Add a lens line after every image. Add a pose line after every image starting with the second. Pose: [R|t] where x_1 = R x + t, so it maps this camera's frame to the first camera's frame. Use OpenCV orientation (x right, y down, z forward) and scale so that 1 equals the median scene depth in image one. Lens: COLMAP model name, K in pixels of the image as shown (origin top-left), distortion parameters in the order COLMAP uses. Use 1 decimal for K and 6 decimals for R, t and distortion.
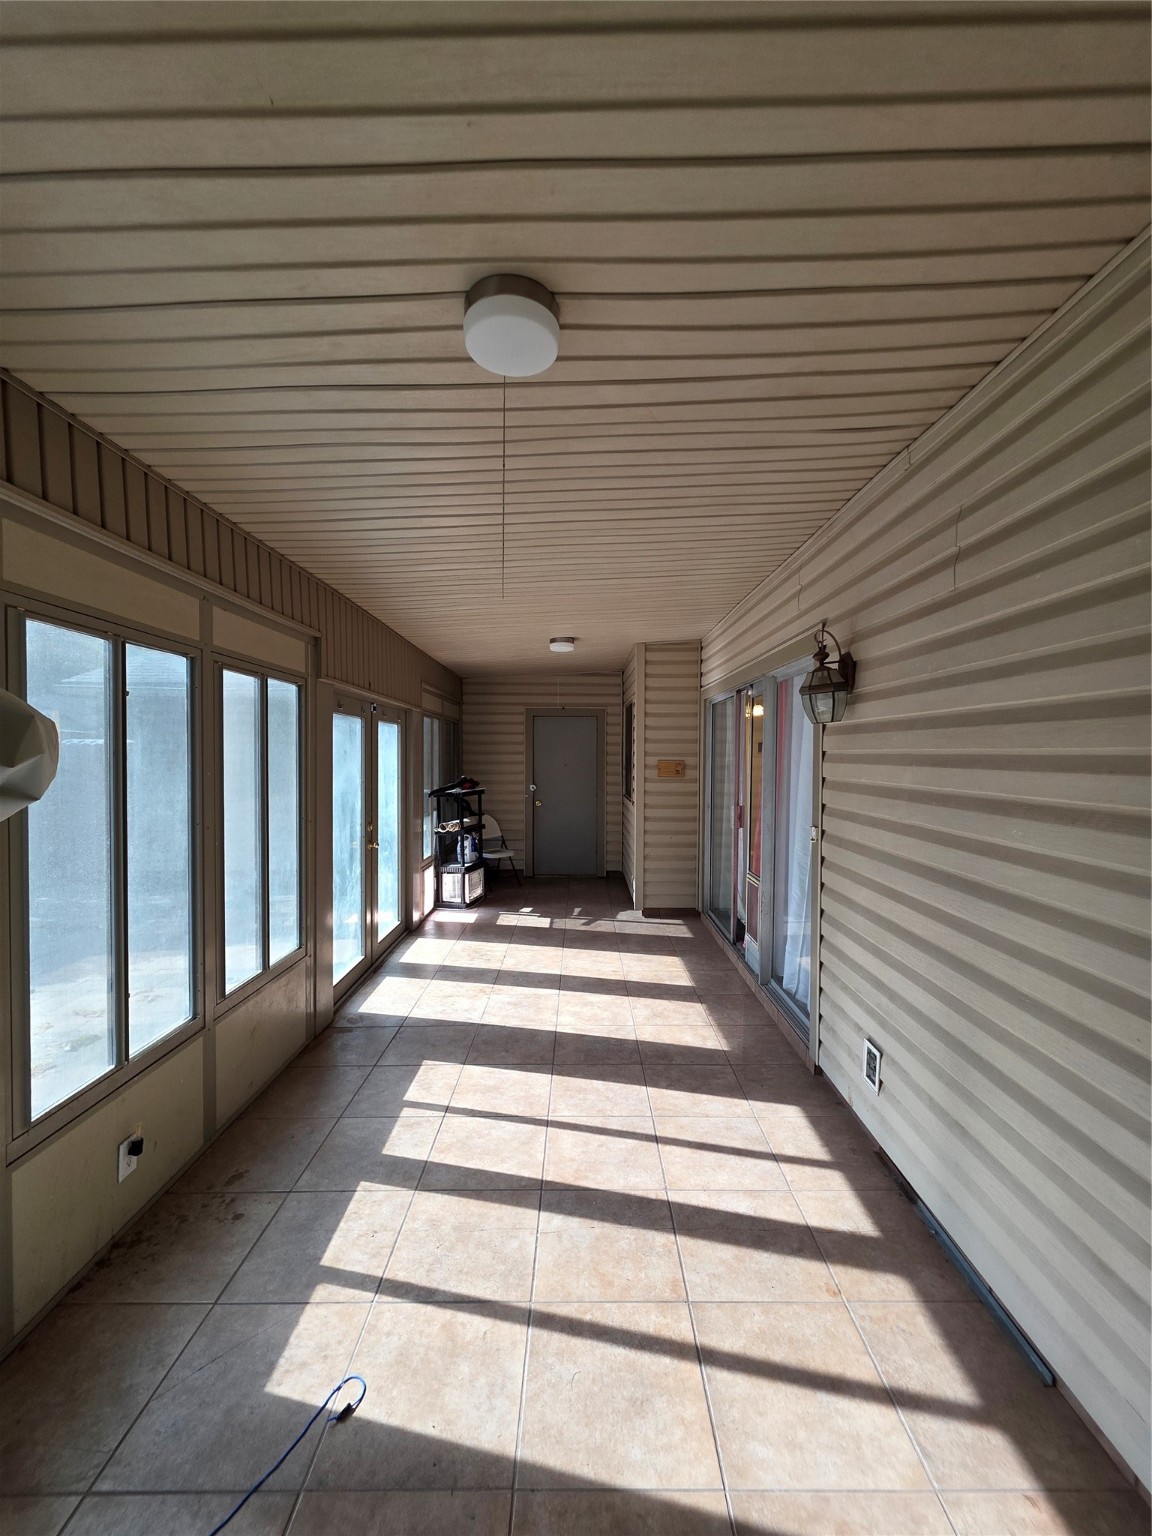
lens RADIAL K [[620.6, 0, 573.7], [0, 620.6, 772.1], [0, 0, 1]] dist [-0.000835, -0.000145]
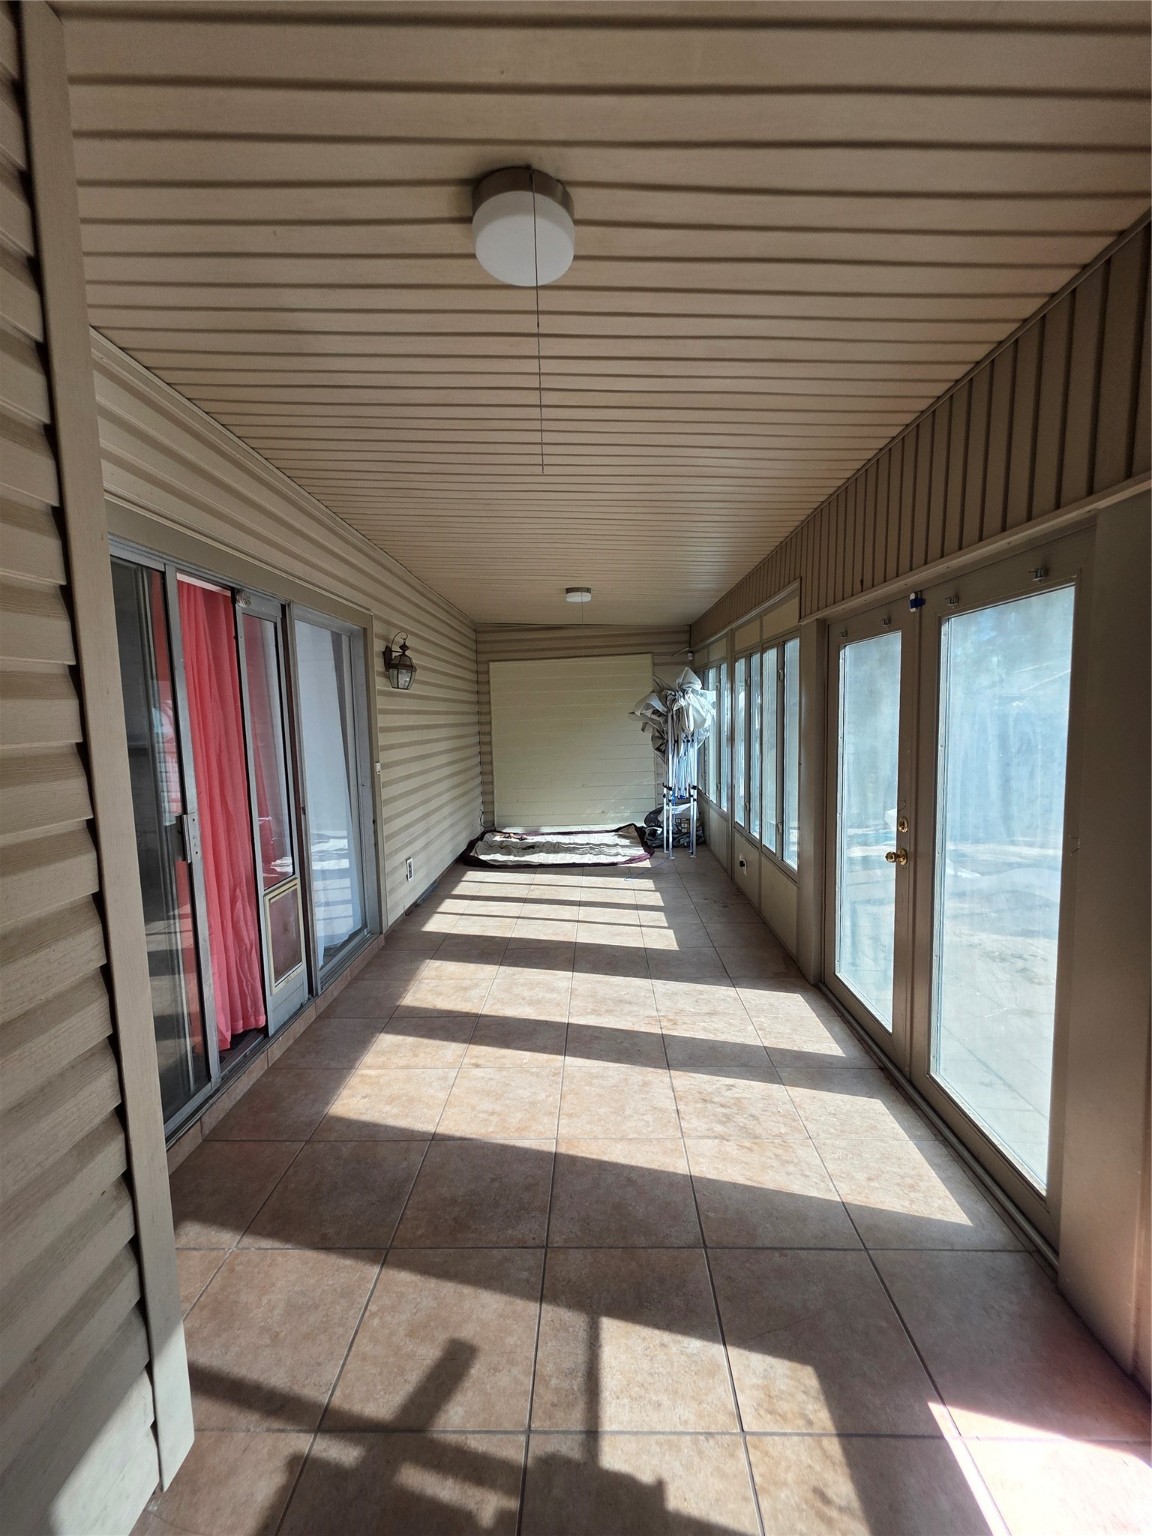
lens RADIAL K [[620.6, 0, 576.6], [0, 620.6, 772.1], [0, 0, 1]] dist [-0.000835, -0.000145]
pose [[-0.999517, 0.018523, 0.024938, -0.065105], [0.021449, 0.992214, 0.122685, -0.040495], [-0.022471, 0.123161, -0.992132, 1.938049]]
